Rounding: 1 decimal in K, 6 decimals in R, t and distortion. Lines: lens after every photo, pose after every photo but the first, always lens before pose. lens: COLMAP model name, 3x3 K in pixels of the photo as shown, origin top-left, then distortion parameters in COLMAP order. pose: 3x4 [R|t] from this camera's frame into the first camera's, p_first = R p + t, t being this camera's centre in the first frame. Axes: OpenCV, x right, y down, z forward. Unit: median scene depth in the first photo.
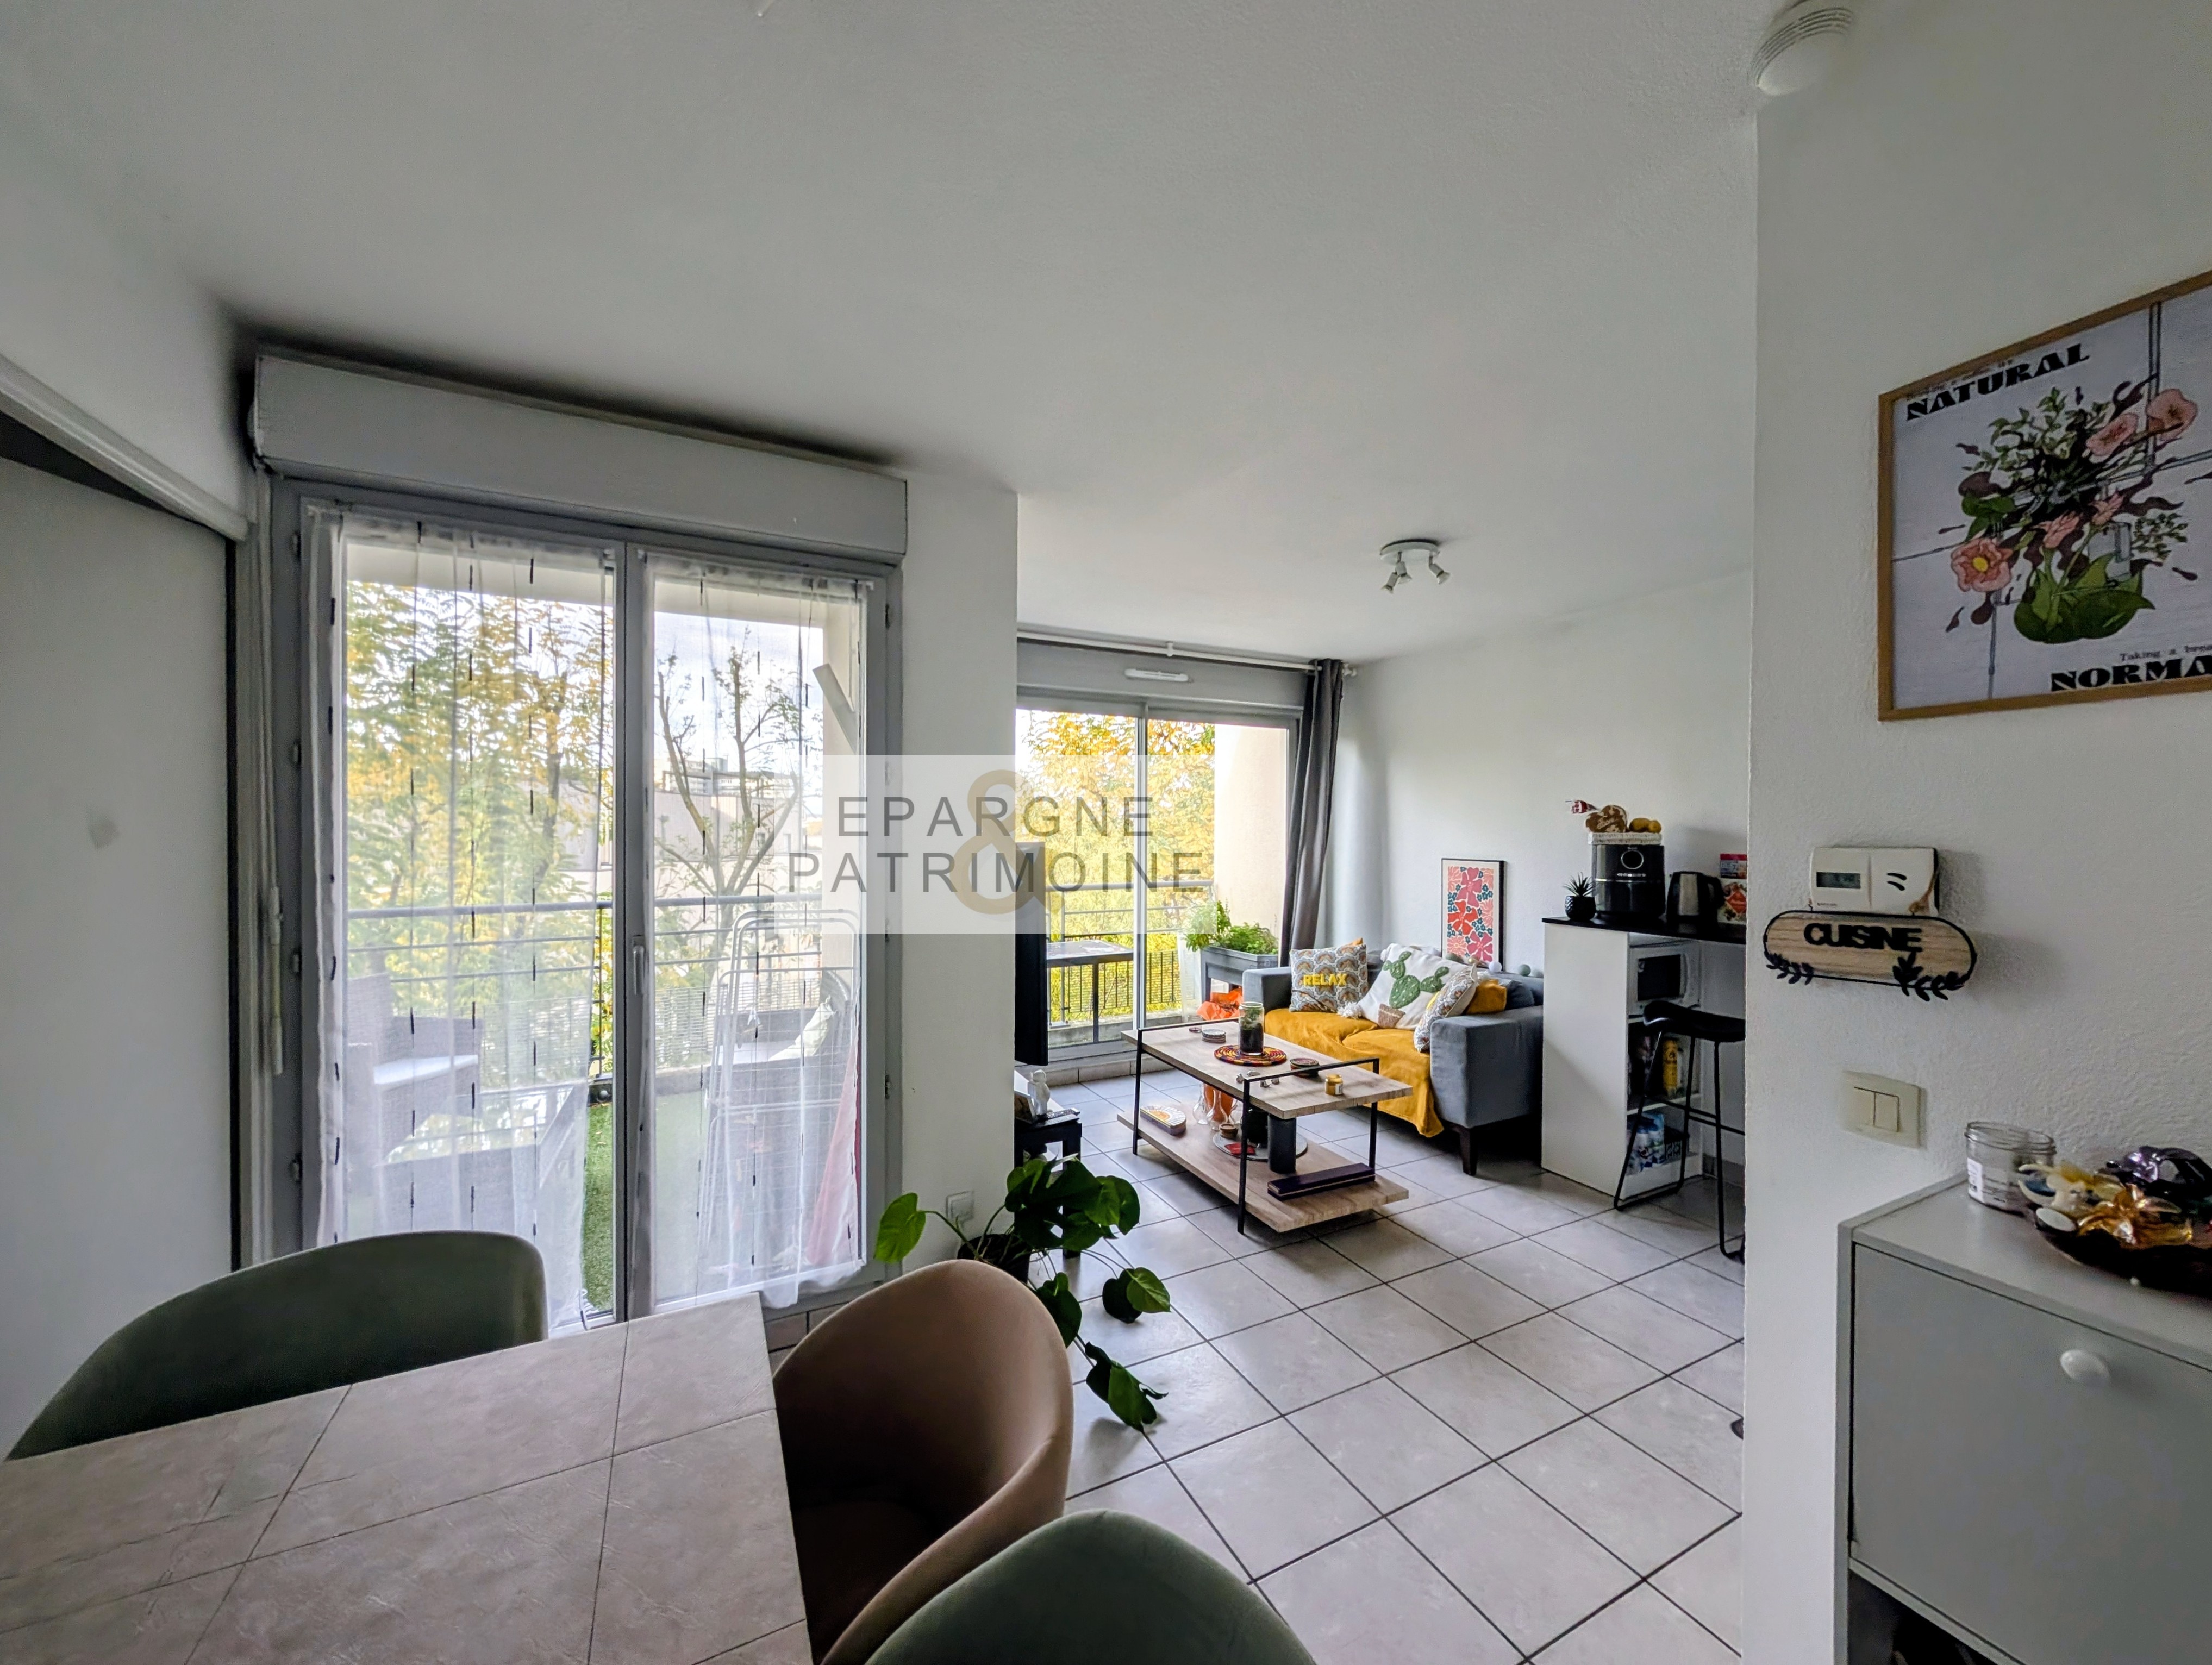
lens RADIAL K [[833.7, 0, 1106.0], [0, 833.7, 832.5], [0, 0, 1]] dist [-0.009528, -0.000109]
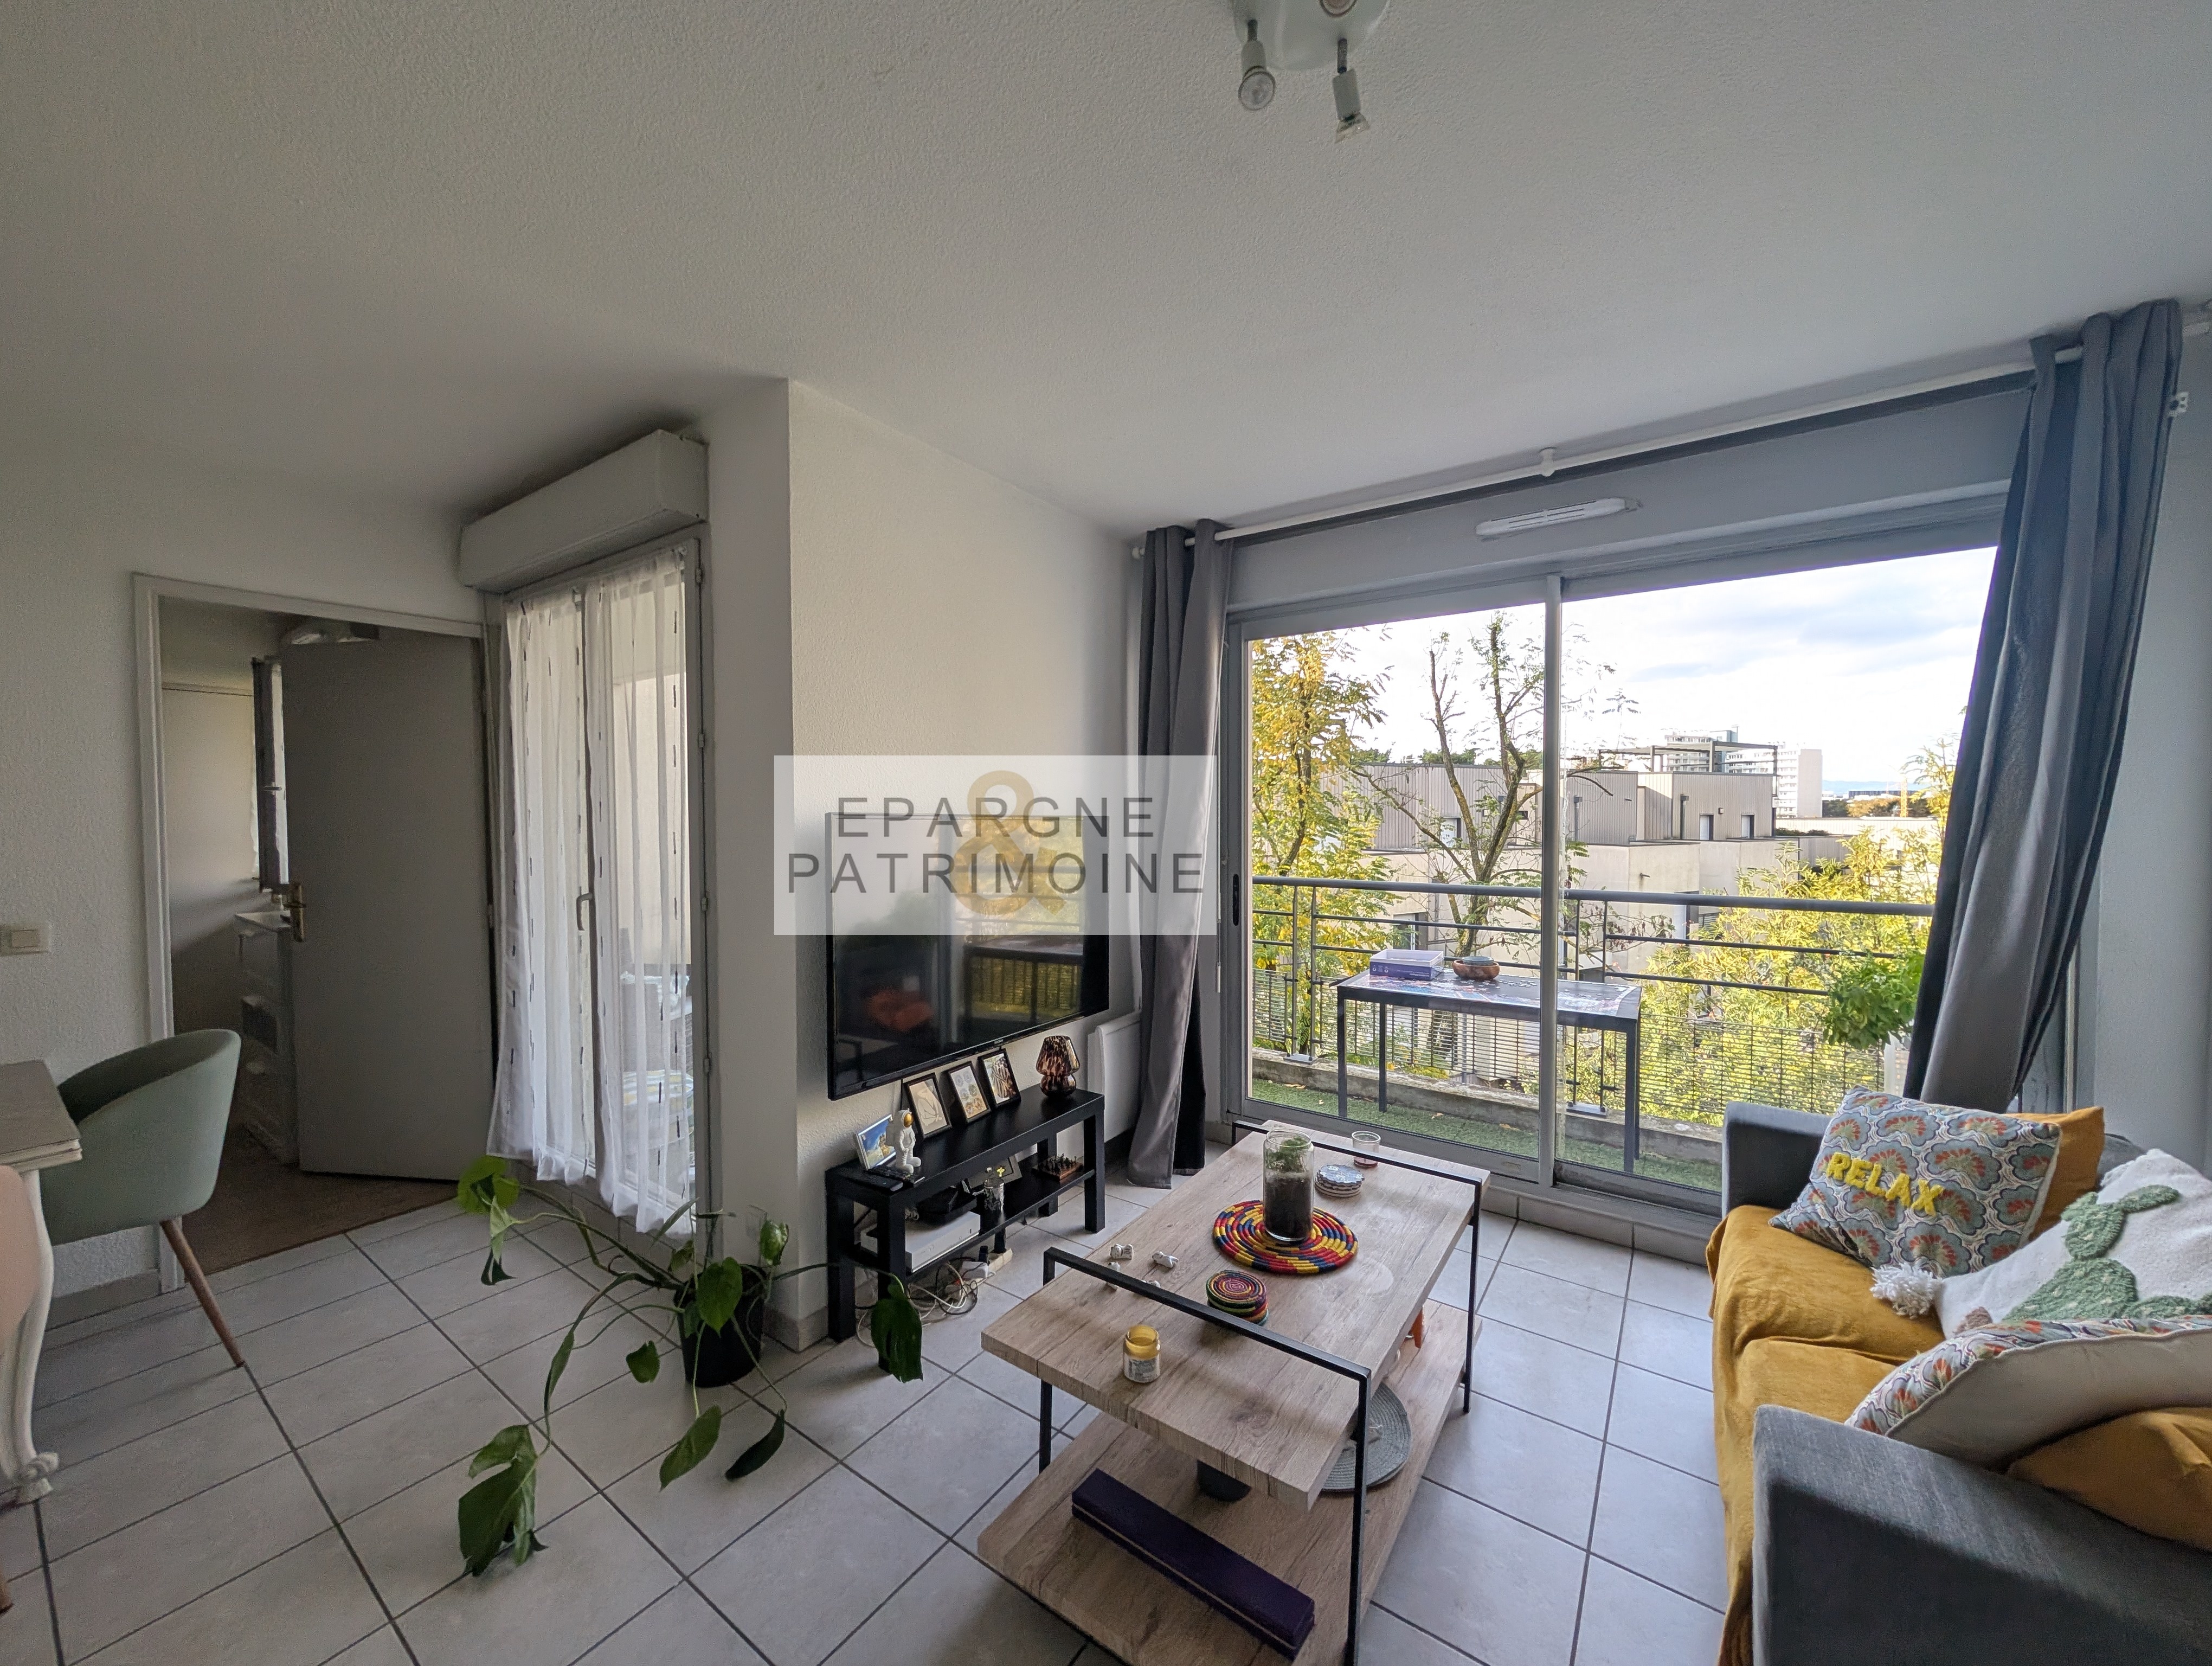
lens RADIAL K [[833.8, 0, 1106.0], [0, 833.8, 833.0], [0, 0, 1]] dist [-0.009528, -0.000109]
pose [[0.464235, 0.015850, -0.885570, 0.383559], [0.002871, 0.999808, 0.019400, 0.006841], [0.885707, -0.011549, 0.464100, 0.451342]]
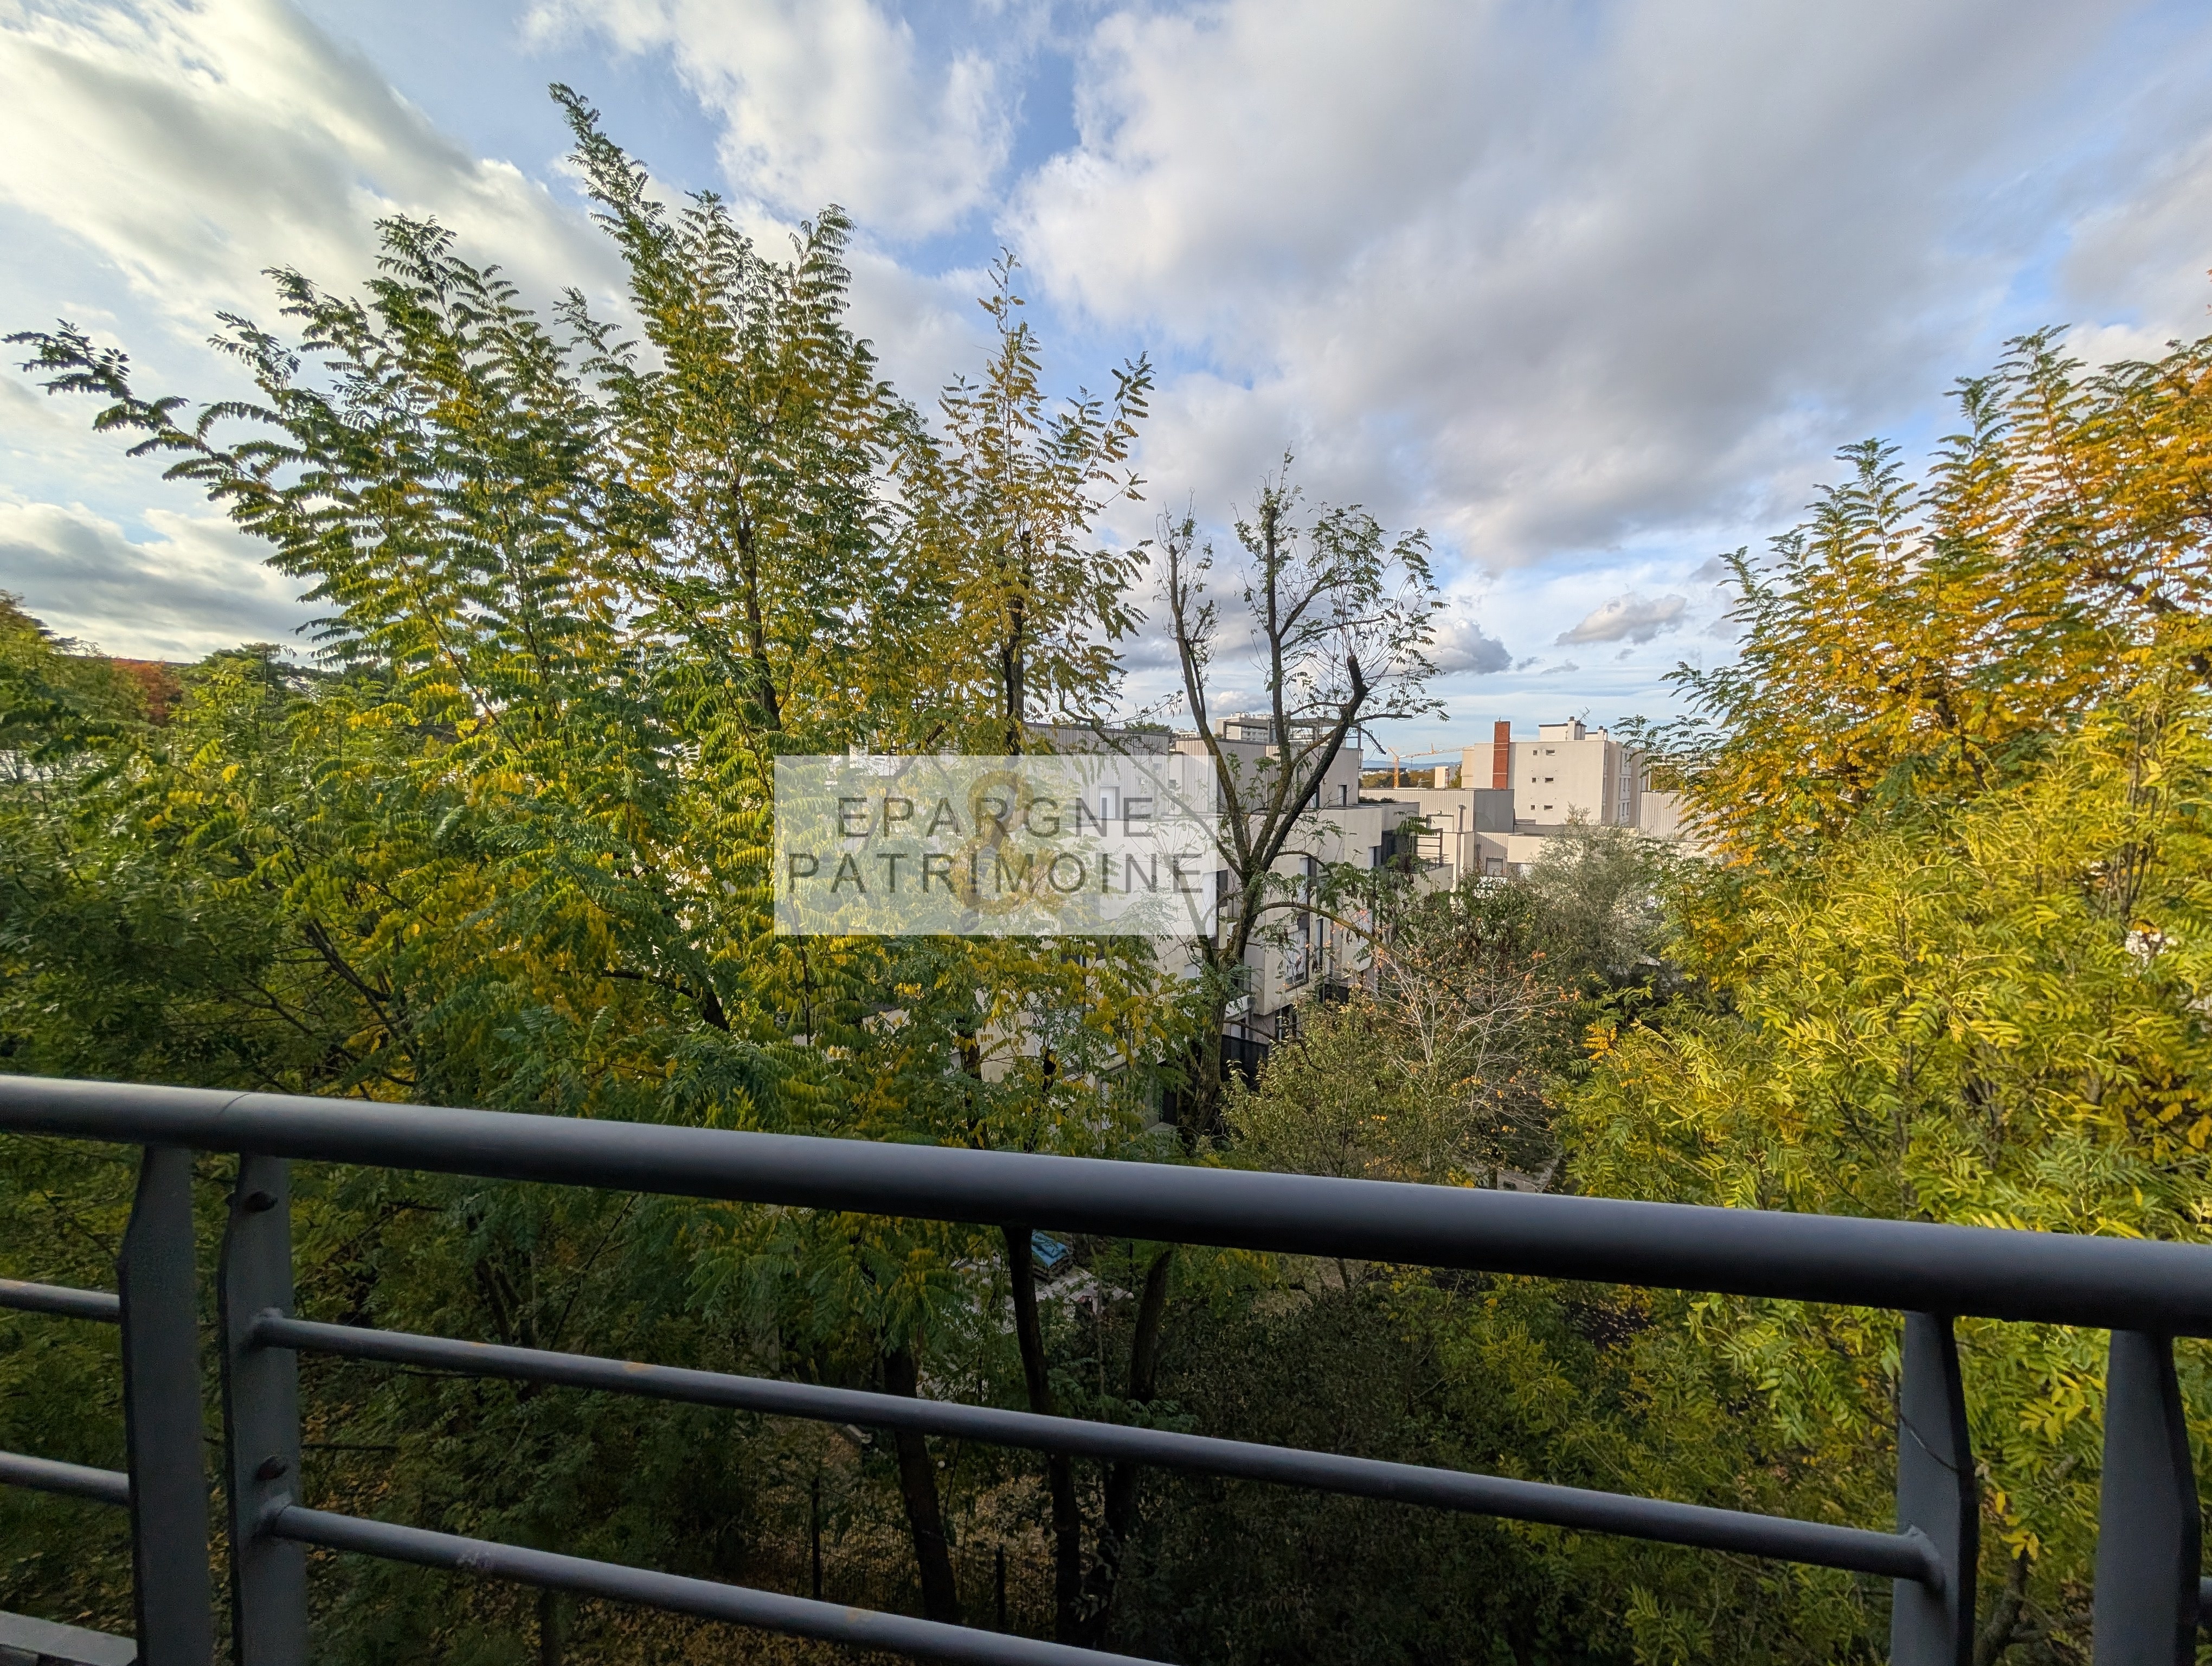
lens RADIAL K [[833.8, 0, 1106.0], [0, 833.8, 833.0], [0, 0, 1]] dist [-0.009528, -0.000109]
pose [[0.804158, 0.041447, -0.592969, -0.345239], [-0.009300, 0.998321, 0.057167, 0.029149], [0.594343, -0.040457, 0.803194, 0.890100]]
